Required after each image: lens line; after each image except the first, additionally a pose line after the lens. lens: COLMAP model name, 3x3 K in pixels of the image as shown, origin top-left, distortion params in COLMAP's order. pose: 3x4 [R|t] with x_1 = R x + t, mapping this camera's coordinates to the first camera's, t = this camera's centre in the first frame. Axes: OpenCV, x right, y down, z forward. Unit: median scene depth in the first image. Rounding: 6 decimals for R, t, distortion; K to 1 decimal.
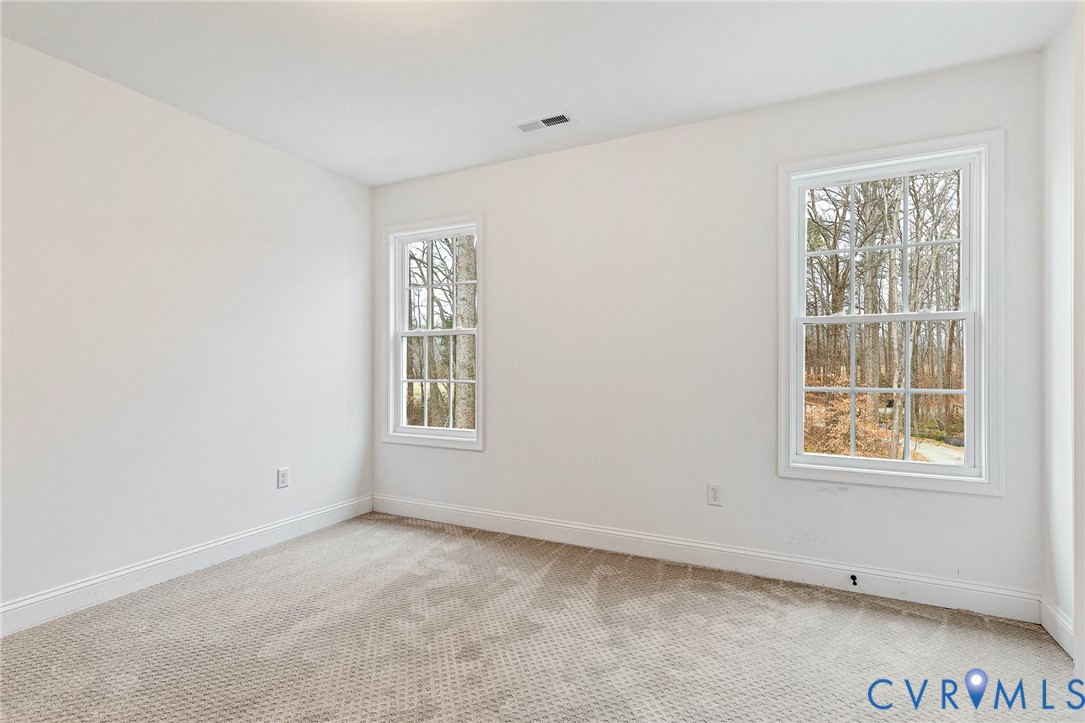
lens RADIAL K [[514.3, 0, 536.7], [0, 514.3, 364.9], [0, 0, 1]] dist [0.006322, -0.004608]
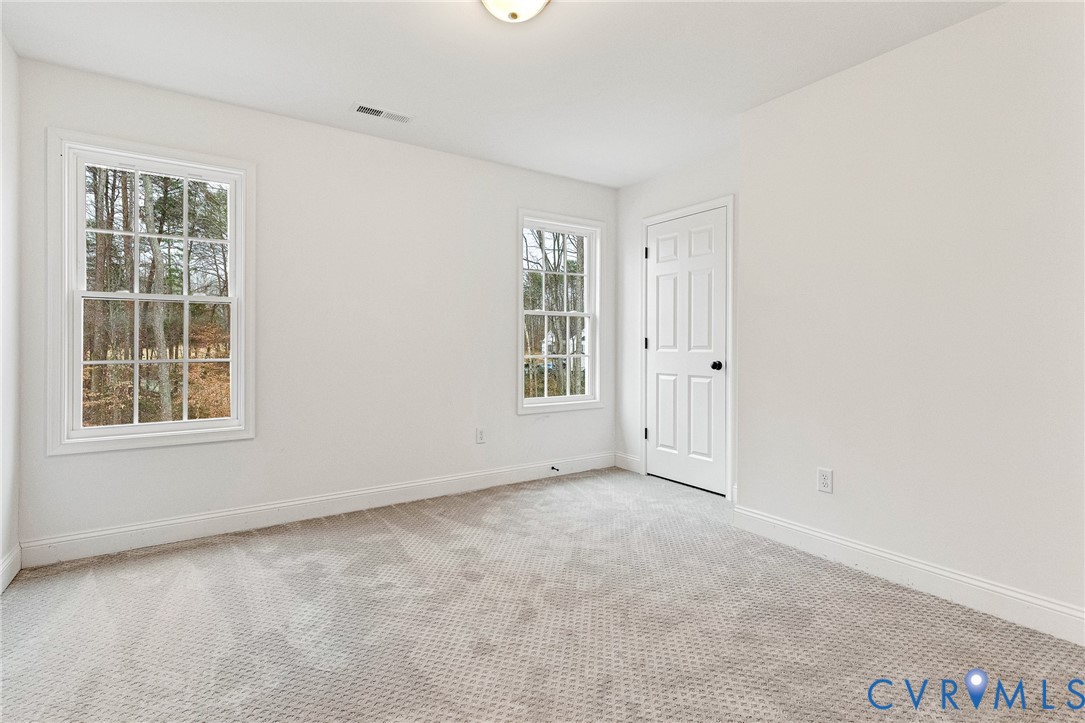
lens RADIAL K [[514.3, 0, 540.6], [0, 514.3, 344.0], [0, 0, 1]] dist [0.006322, -0.004608]
pose [[0.498162, 0.003114, 0.867078, -0.834035], [0.001040, 0.999991, -0.004189, 0.017295], [-0.867083, 0.002988, 0.498154, 0.200063]]
